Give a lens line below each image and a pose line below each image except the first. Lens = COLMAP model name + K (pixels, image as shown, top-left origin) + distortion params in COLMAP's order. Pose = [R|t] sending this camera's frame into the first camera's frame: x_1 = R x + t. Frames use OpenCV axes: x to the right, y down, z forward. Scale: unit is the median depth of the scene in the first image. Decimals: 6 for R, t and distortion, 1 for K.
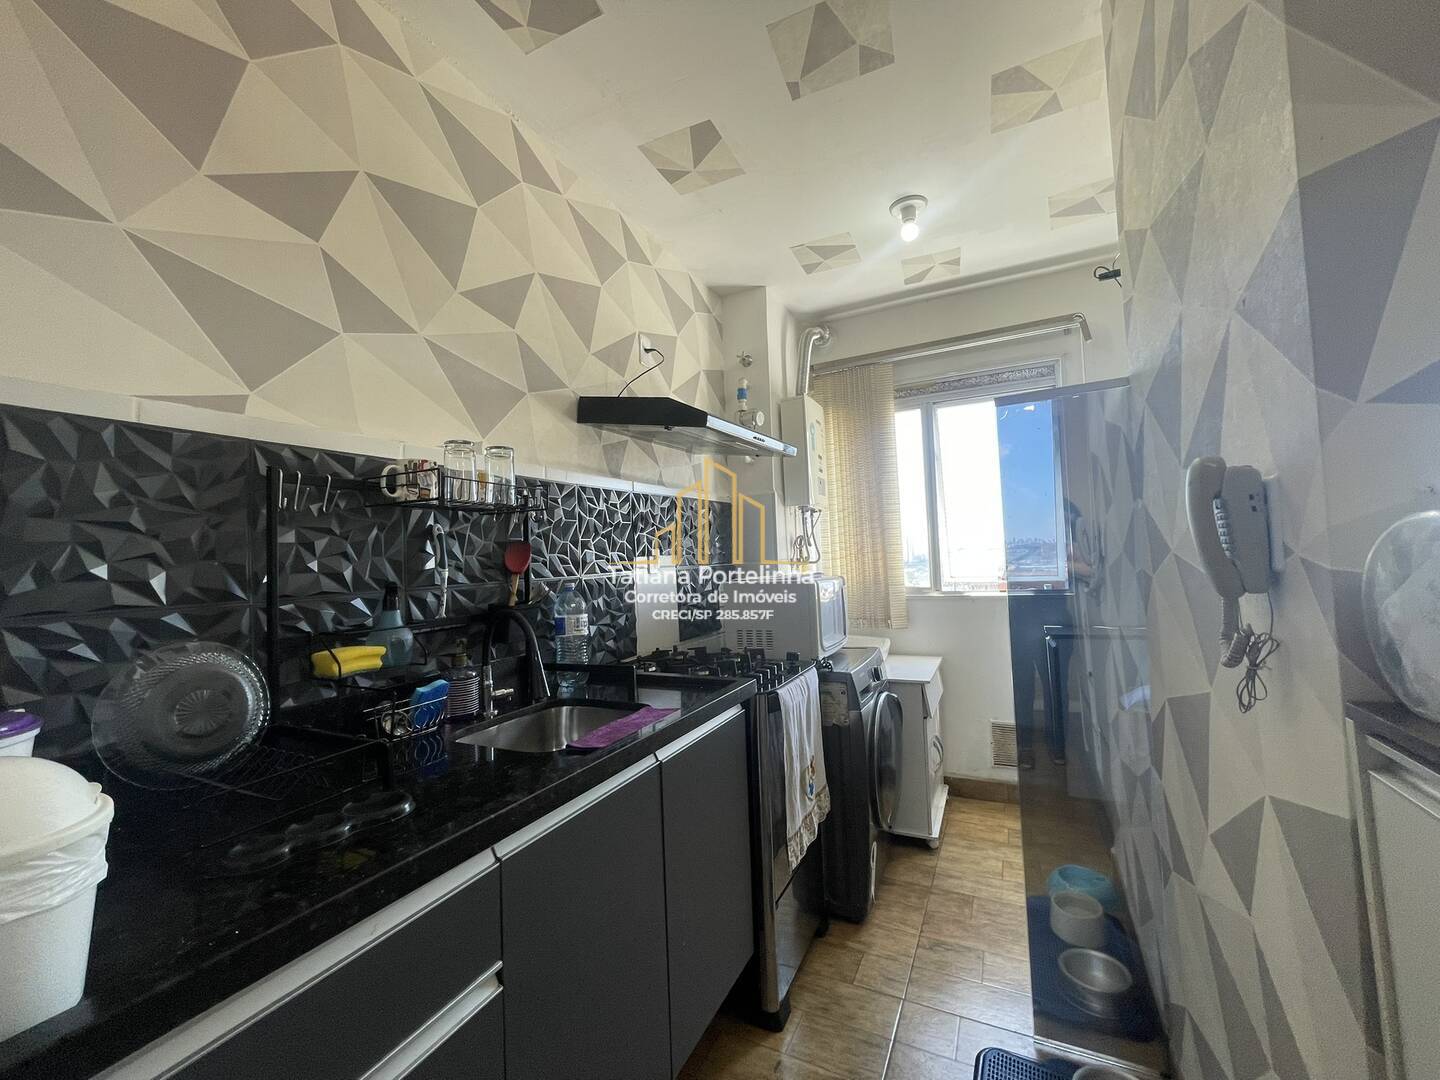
lens RADIAL K [[581.5, 0, 718.0], [0, 581.5, 535.1], [0, 0, 1]] dist [-0.002892, 0.000056]
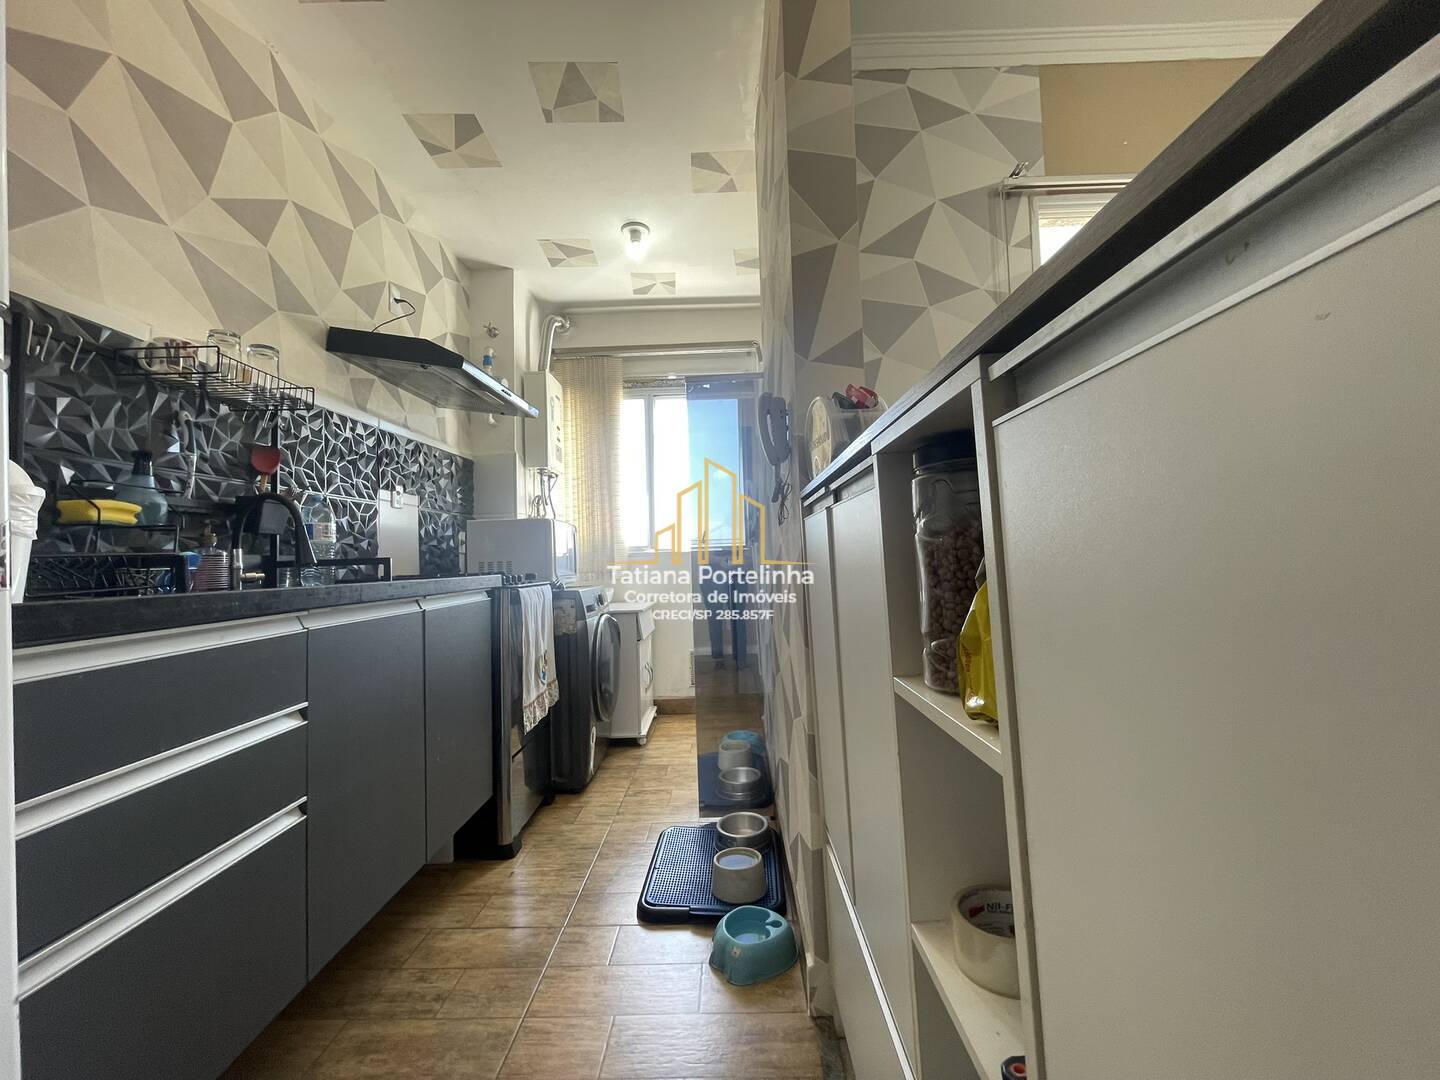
lens RADIAL K [[581.5, 0, 718.0], [0, 581.5, 535.1], [0, 0, 1]] dist [-0.002892, 0.000056]
pose [[0.900594, 0.032204, 0.433467, -0.041552], [-0.024167, 0.999419, -0.024039, 0.132159], [-0.433990, 0.011174, 0.900849, -0.225732]]
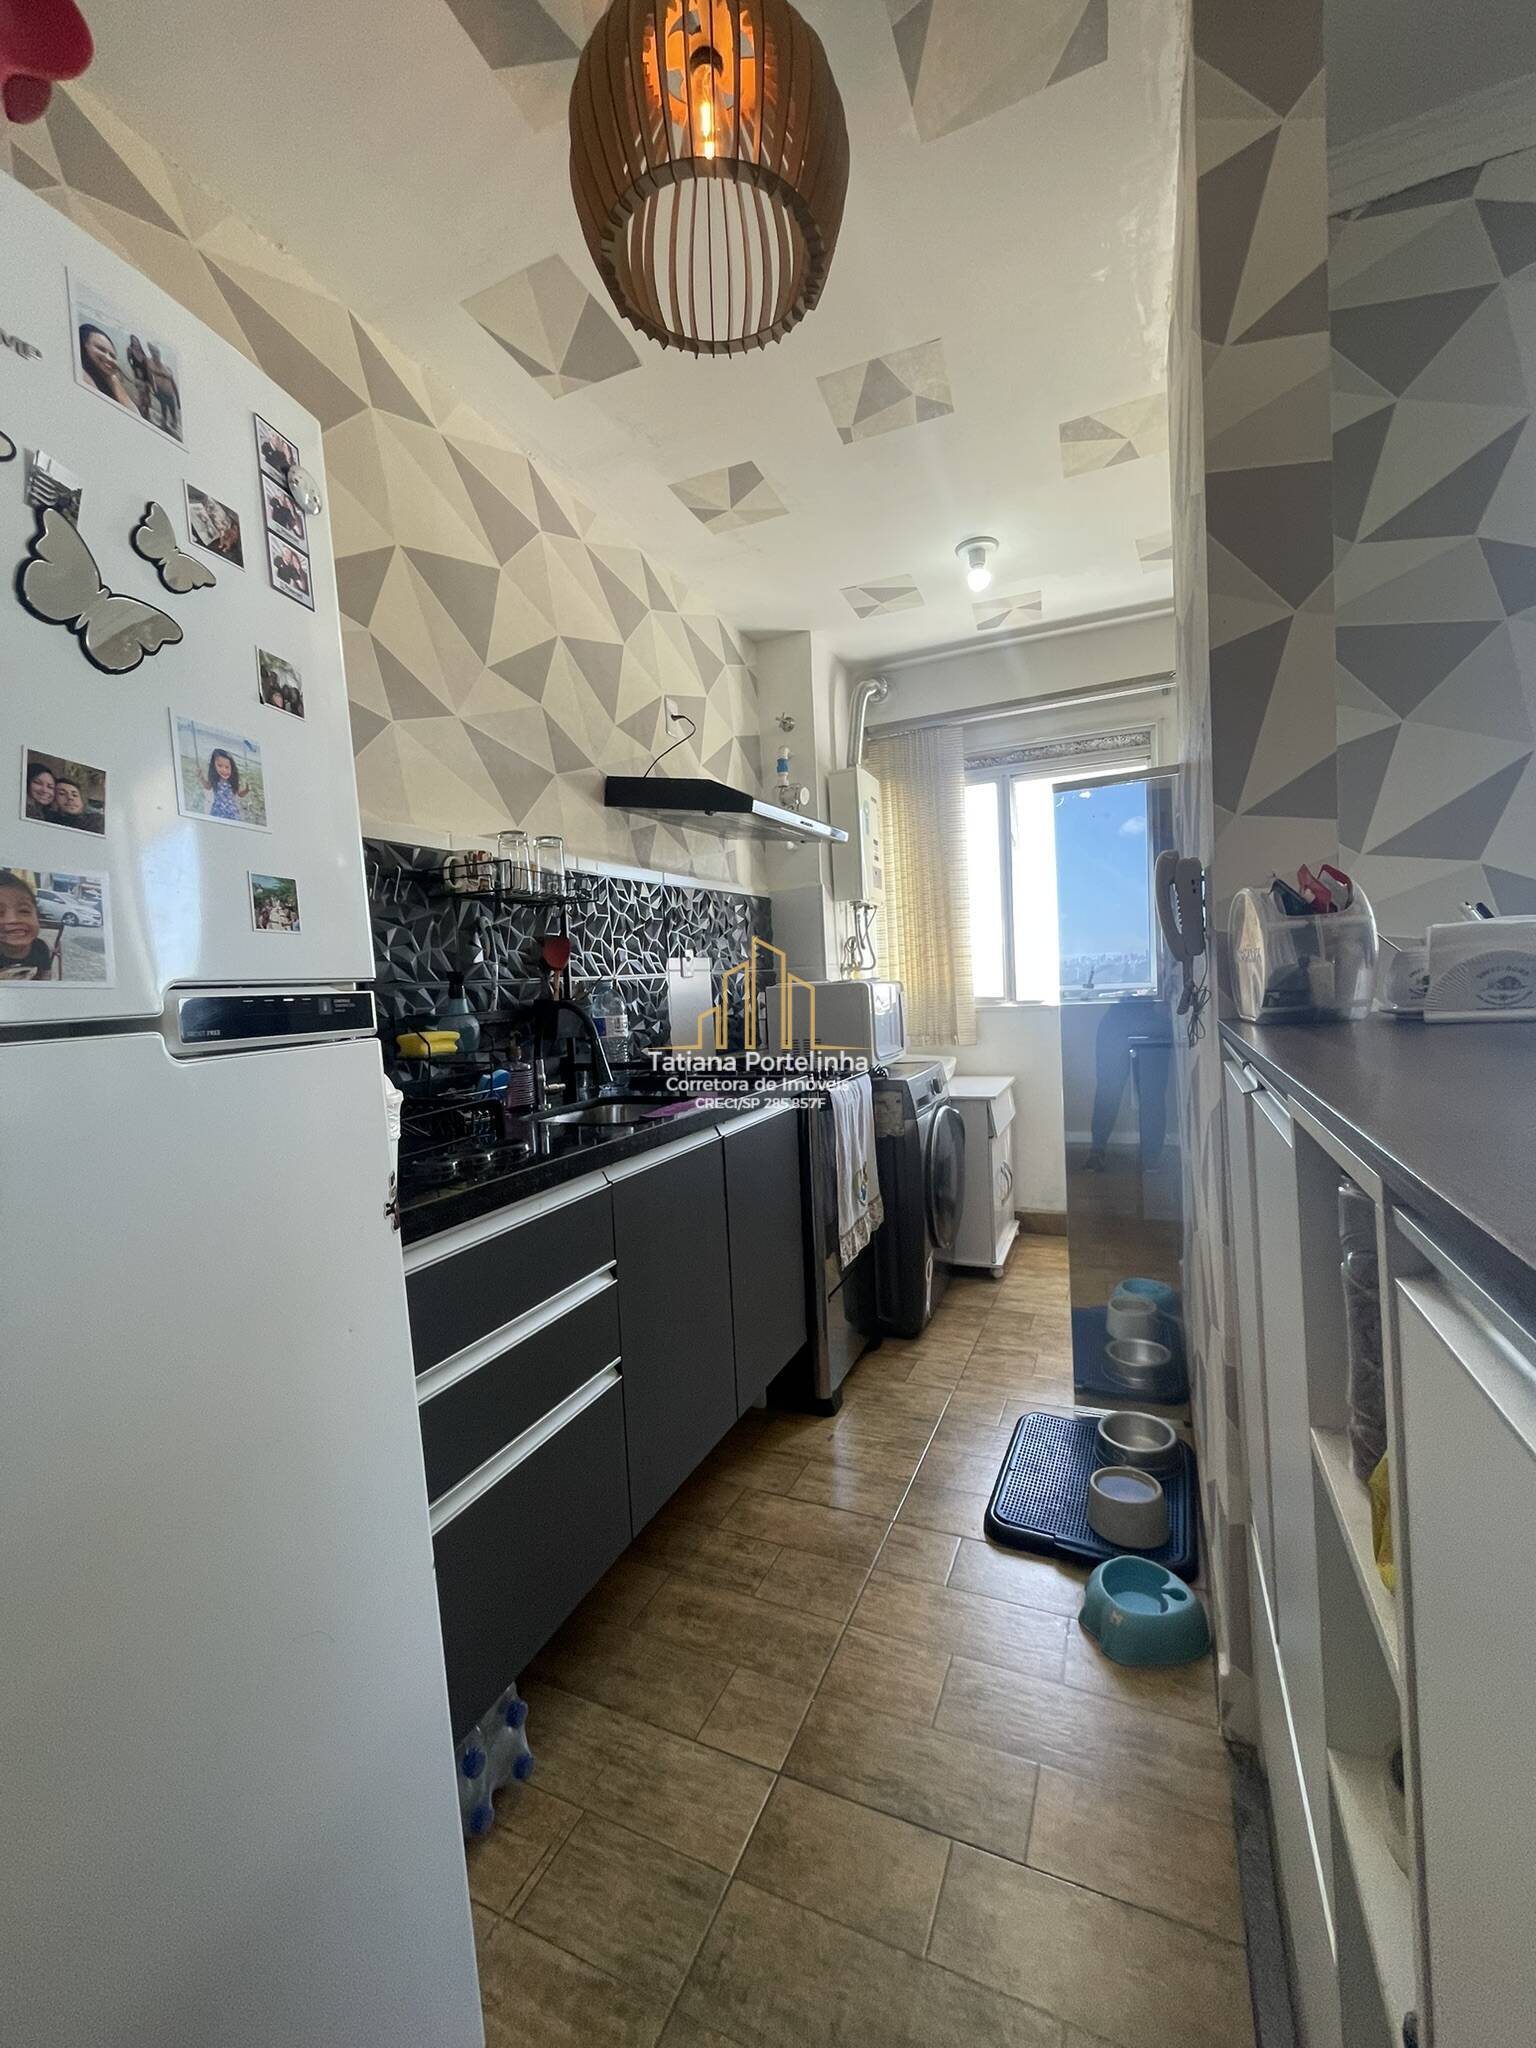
lens RADIAL K [[825.9, 0, 775.2], [0, 825.9, 1021.4], [0, 0, 1]] dist [-0.002271, -0.000226]
pose [[0.998780, -0.012070, 0.047884, -0.039603], [0.007879, 0.996197, 0.086771, 0.025835], [-0.048749, -0.086288, 0.995077, -0.272980]]
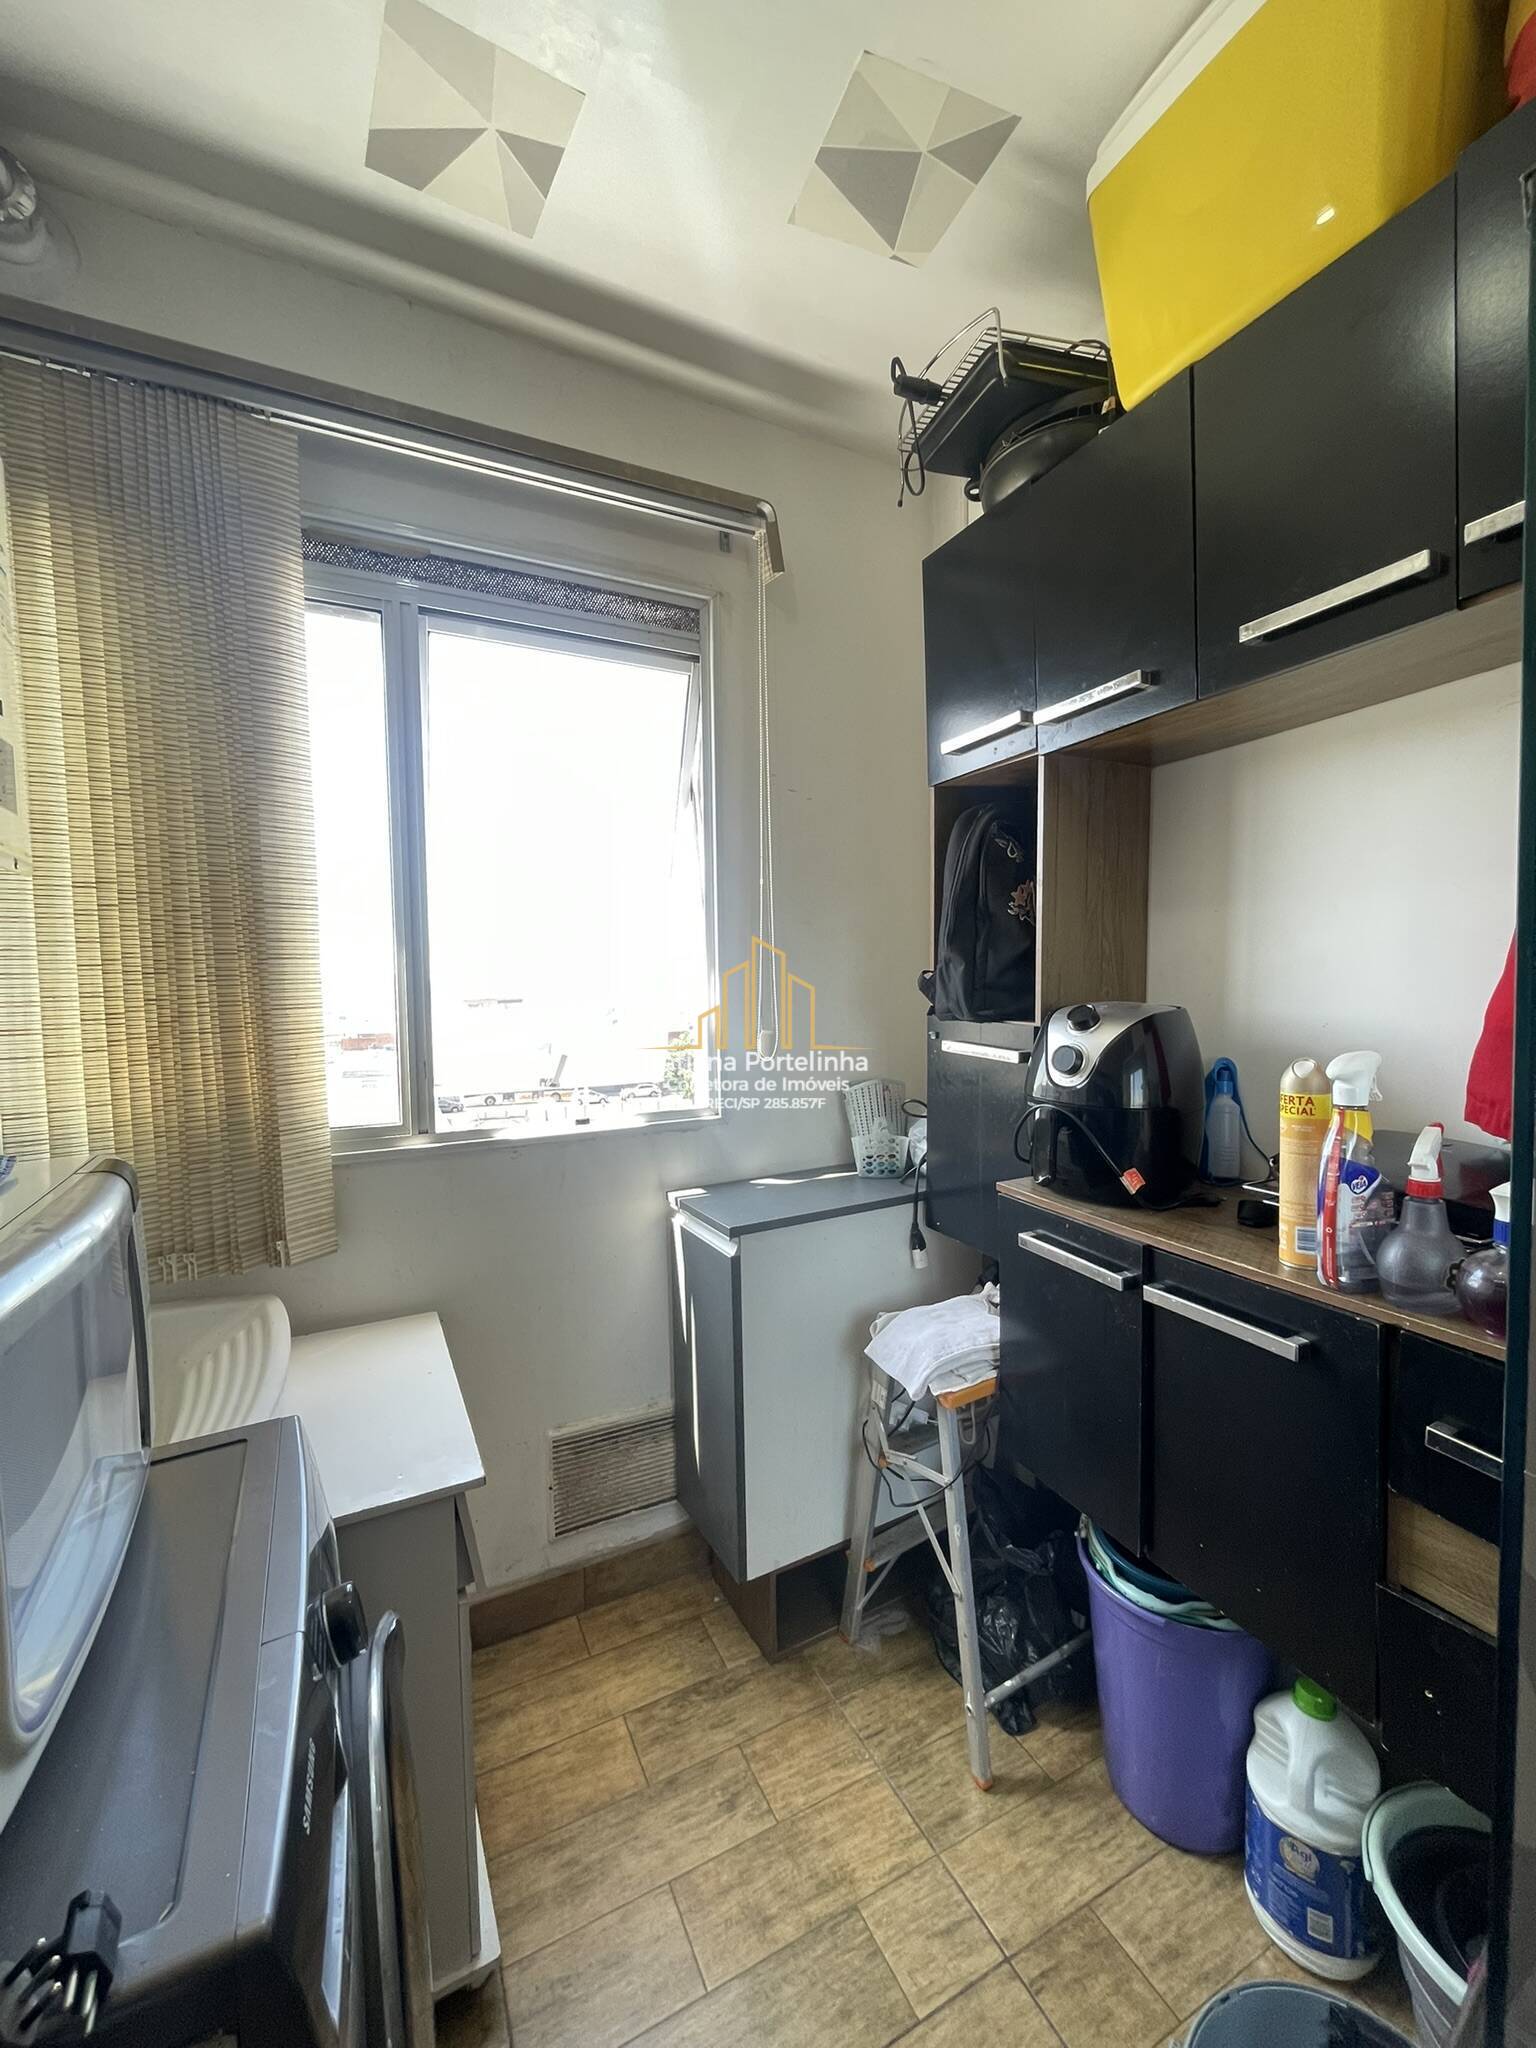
lens RADIAL K [[827.1, 0, 775.8], [0, 827.1, 1022.5], [0, 0, 1]] dist [-0.002892, 0.000056]
pose [[0.595715, -0.010661, 0.803125, 0.129760], [-0.037645, 0.998442, 0.041176, -0.005603], [-0.802313, -0.054763, 0.594385, 0.726634]]
